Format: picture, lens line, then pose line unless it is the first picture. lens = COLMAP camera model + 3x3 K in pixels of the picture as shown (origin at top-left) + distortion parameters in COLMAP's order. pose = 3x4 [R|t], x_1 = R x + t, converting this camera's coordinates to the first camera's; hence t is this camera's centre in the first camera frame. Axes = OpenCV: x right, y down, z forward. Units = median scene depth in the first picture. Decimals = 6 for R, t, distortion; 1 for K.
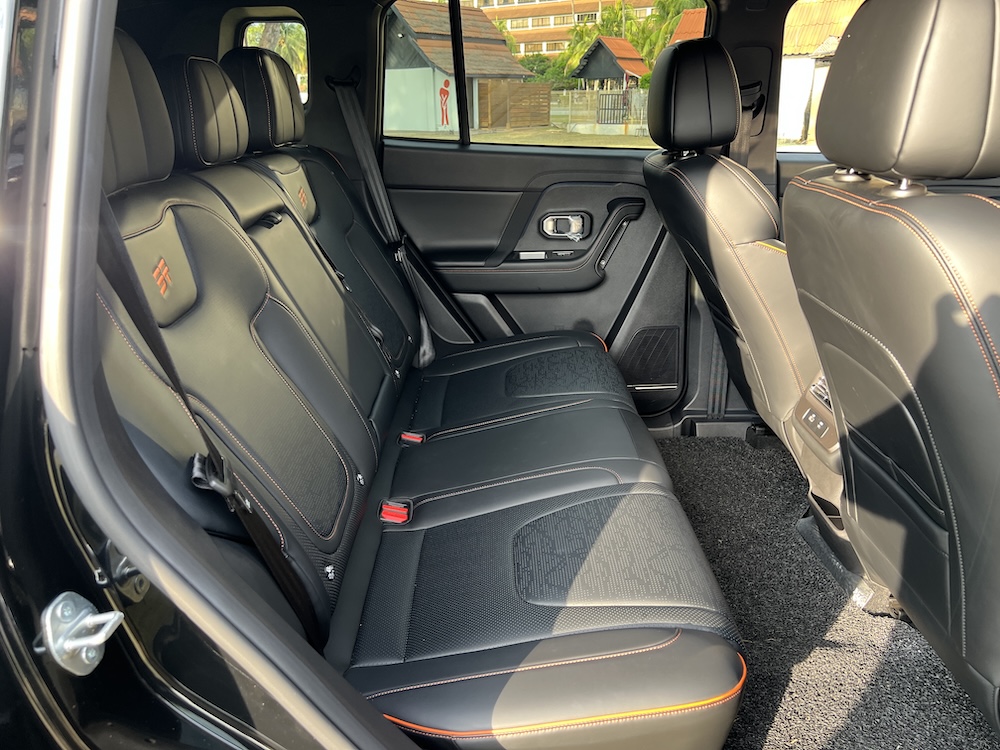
lens RADIAL K [[748.7, 0, 500.0], [0, 748.7, 375.0], [0, 0, 1]] dist [0.067618, -0.086406]
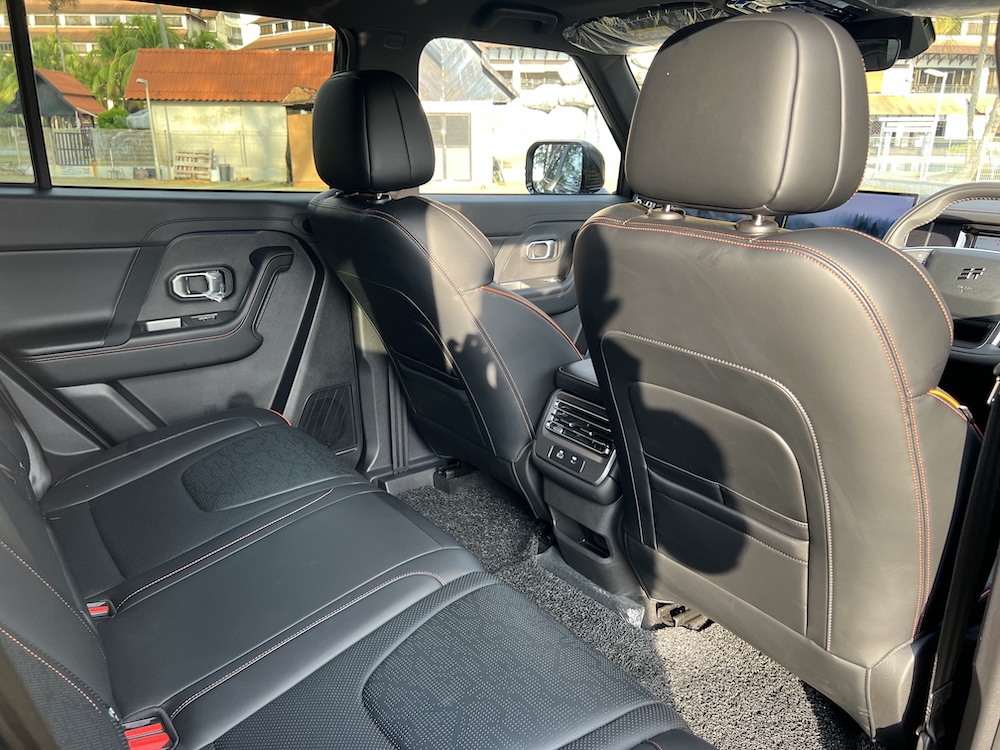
lens RADIAL K [[748.7, 0, 500.0], [0, 748.7, 375.0], [0, 0, 1]] dist [0.067618, -0.086406]
pose [[0.801103, -0.157565, 0.577414, -0.145095], [0.187221, 0.982283, 0.008296, -0.049125], [-0.568492, 0.101458, 0.816409, 0.159848]]
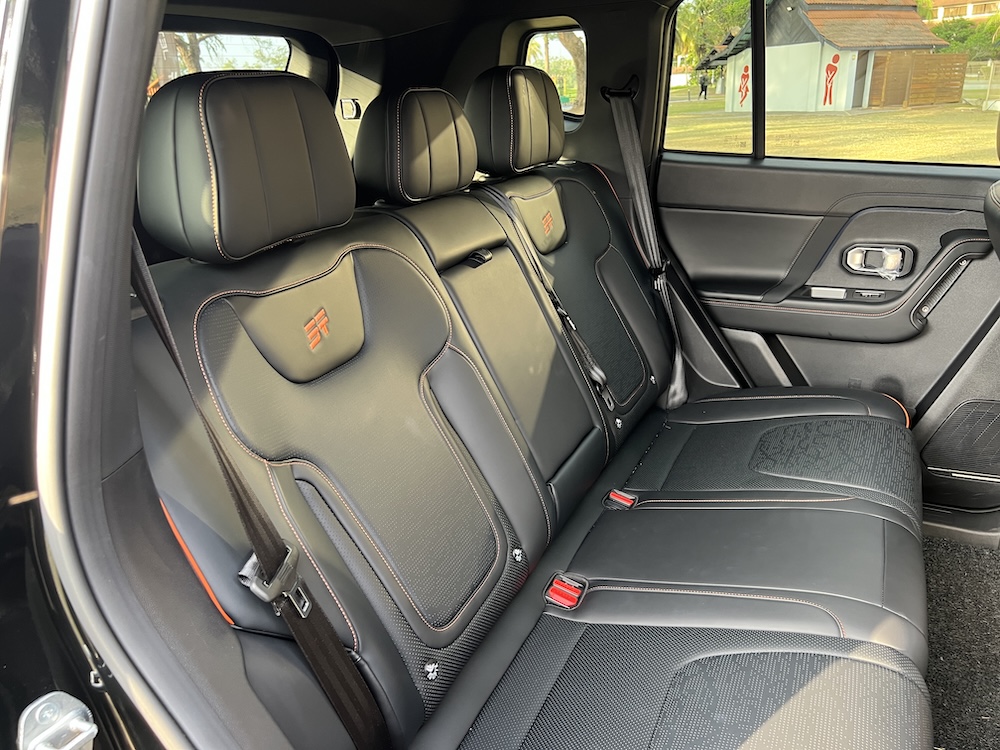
lens RADIAL K [[748.7, 0, 500.0], [0, 748.7, 375.0], [0, 0, 1]] dist [0.067618, -0.086406]
pose [[0.895711, 0.133516, -0.424116, 0.087052], [-0.124165, 0.991014, 0.049752, -0.068481], [0.426947, 0.008097, 0.904240, 0.101022]]
